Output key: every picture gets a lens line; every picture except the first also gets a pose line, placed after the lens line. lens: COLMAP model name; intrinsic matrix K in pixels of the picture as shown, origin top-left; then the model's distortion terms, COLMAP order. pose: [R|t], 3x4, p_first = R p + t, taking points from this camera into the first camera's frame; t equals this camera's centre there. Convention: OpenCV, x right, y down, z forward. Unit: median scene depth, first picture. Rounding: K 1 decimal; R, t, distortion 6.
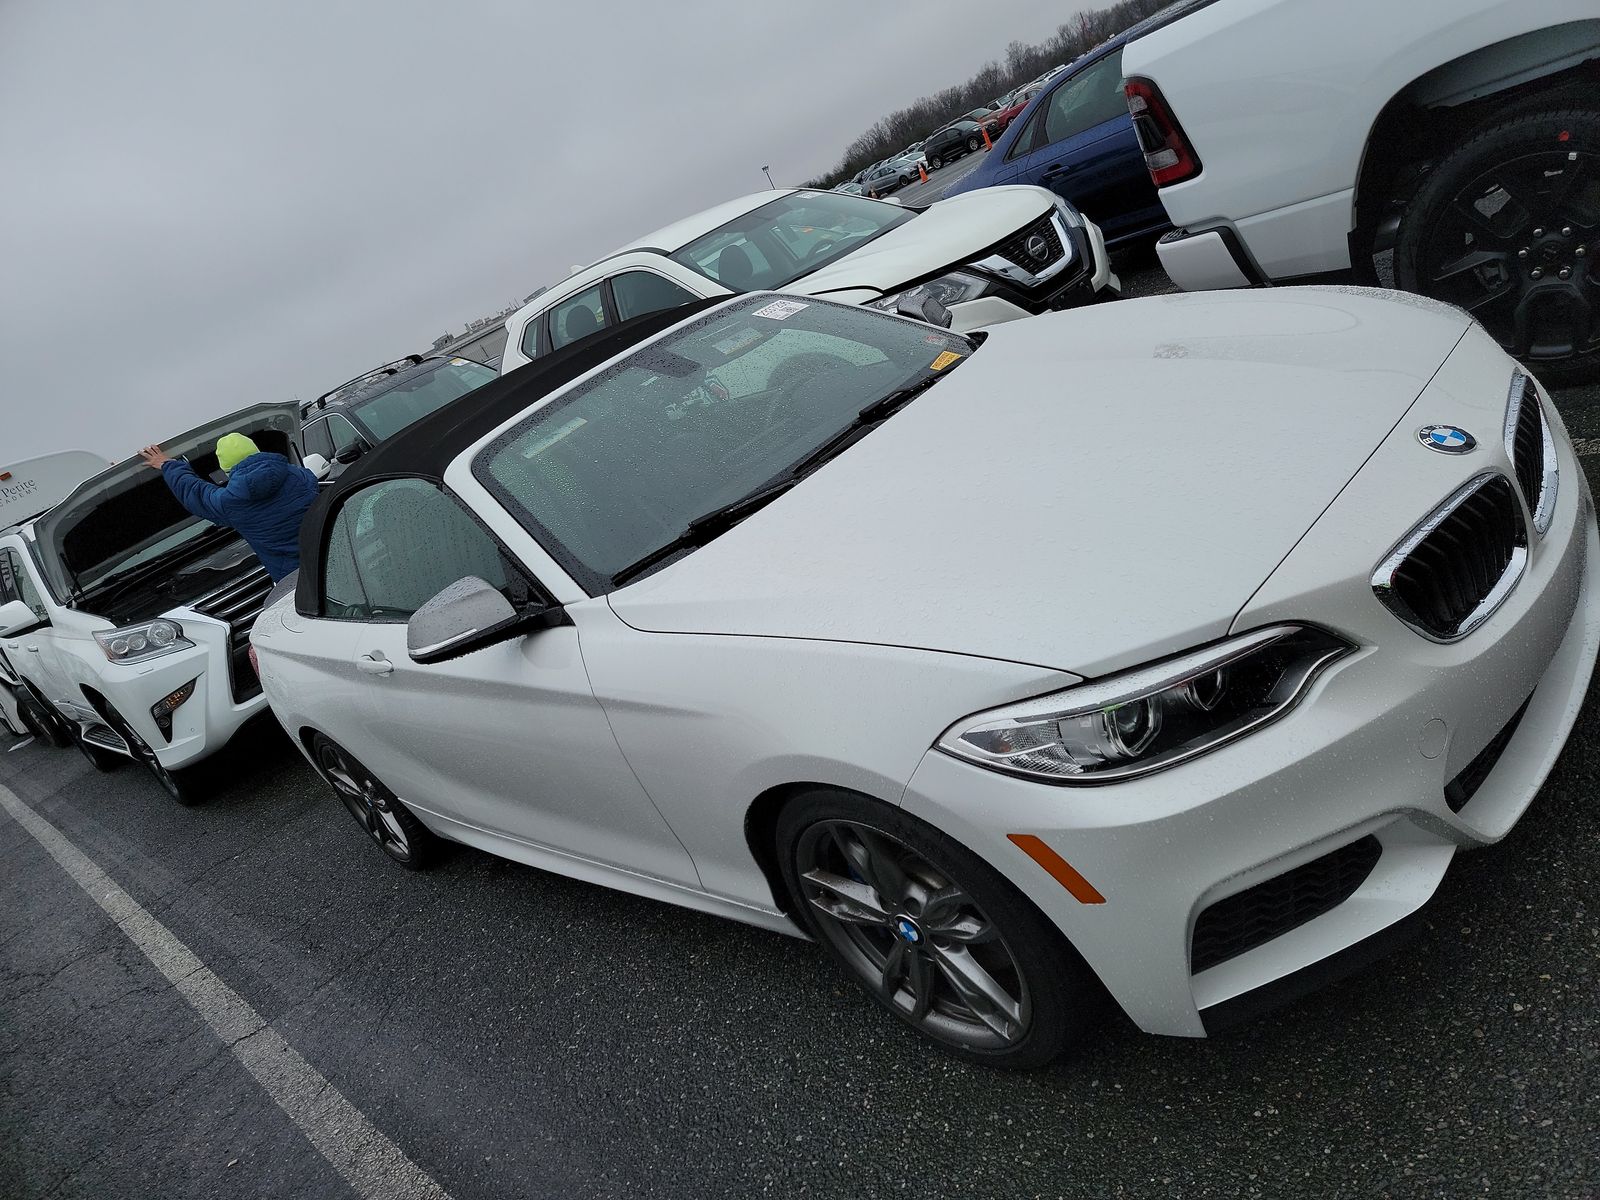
lens RADIAL K [[1128.9, 0, 791.3], [0, 1128.9, 612.4], [0, 0, 1]] dist [0.041694, -0.027812]
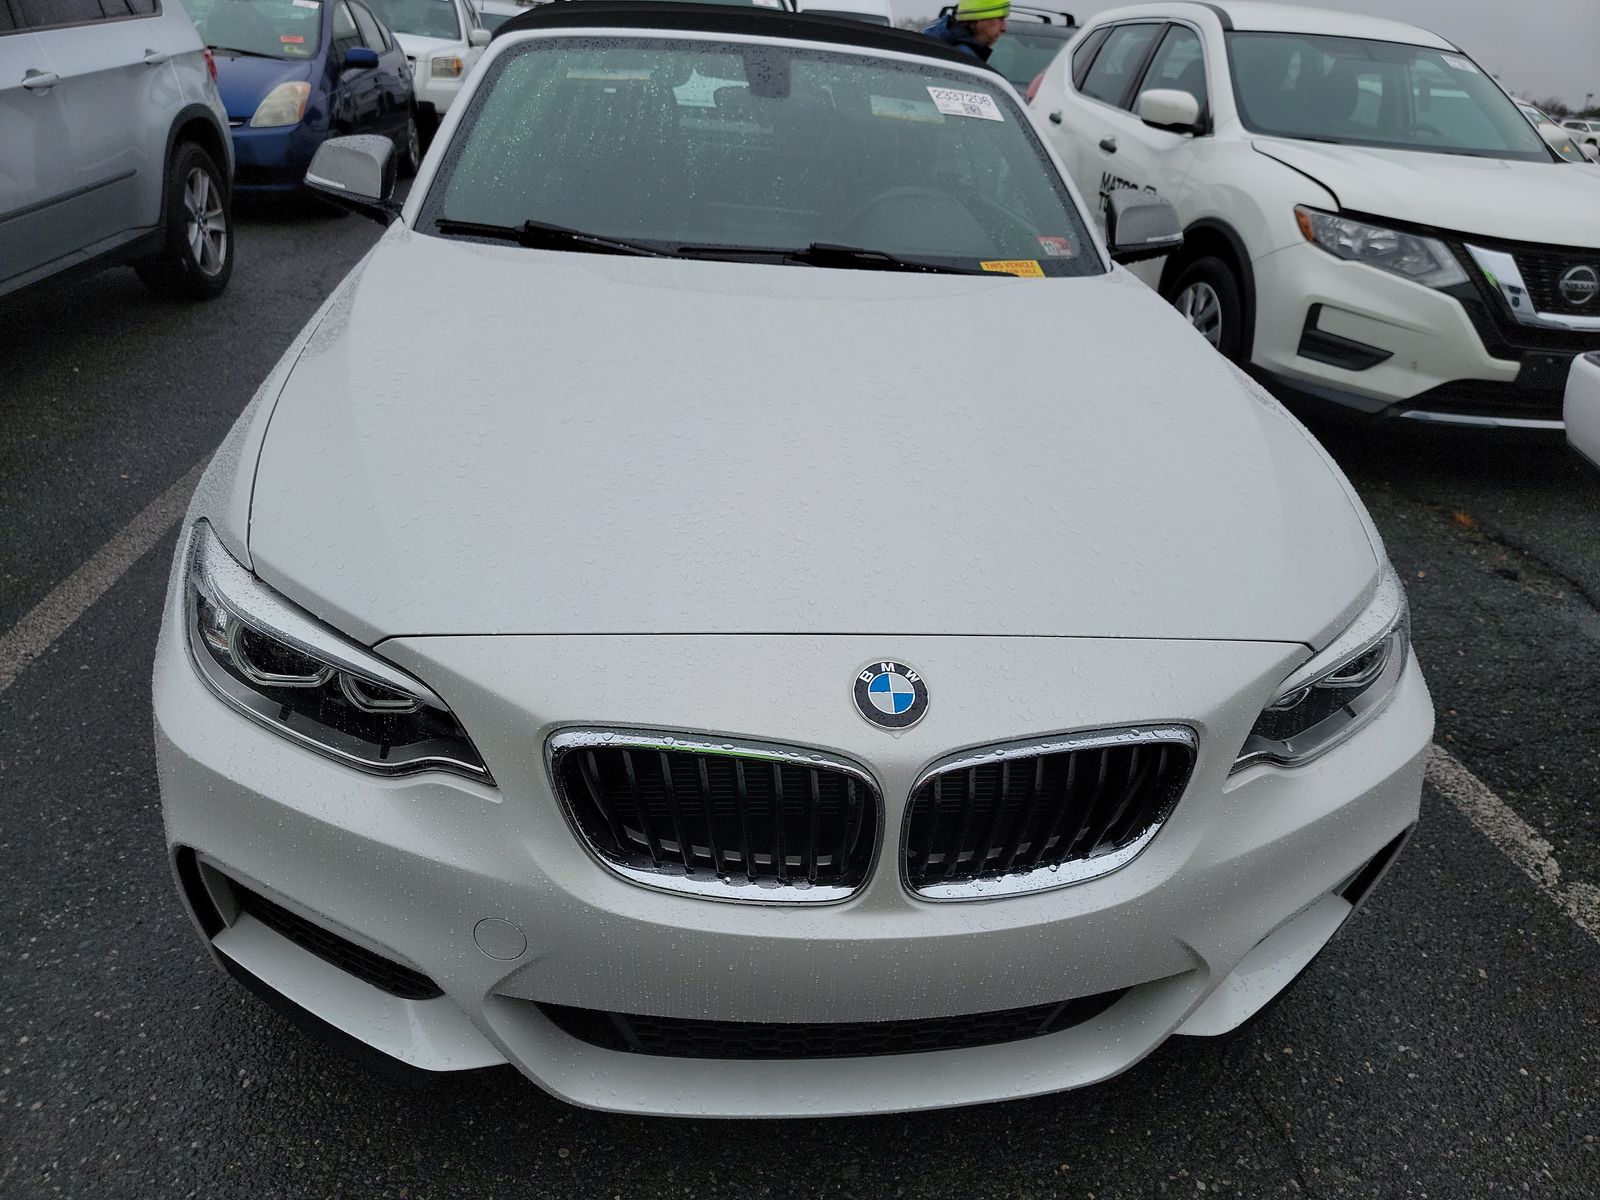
lens RADIAL K [[1128.9, 0, 802.6], [0, 1128.9, 606.9], [0, 0, 1]] dist [0.041694, -0.027812]
pose [[0.681899, 0.674519, -0.282908, 0.496117], [-0.589066, 0.735709, 0.334266, -0.272775], [0.433607, -0.061284, 0.899016, 0.276310]]
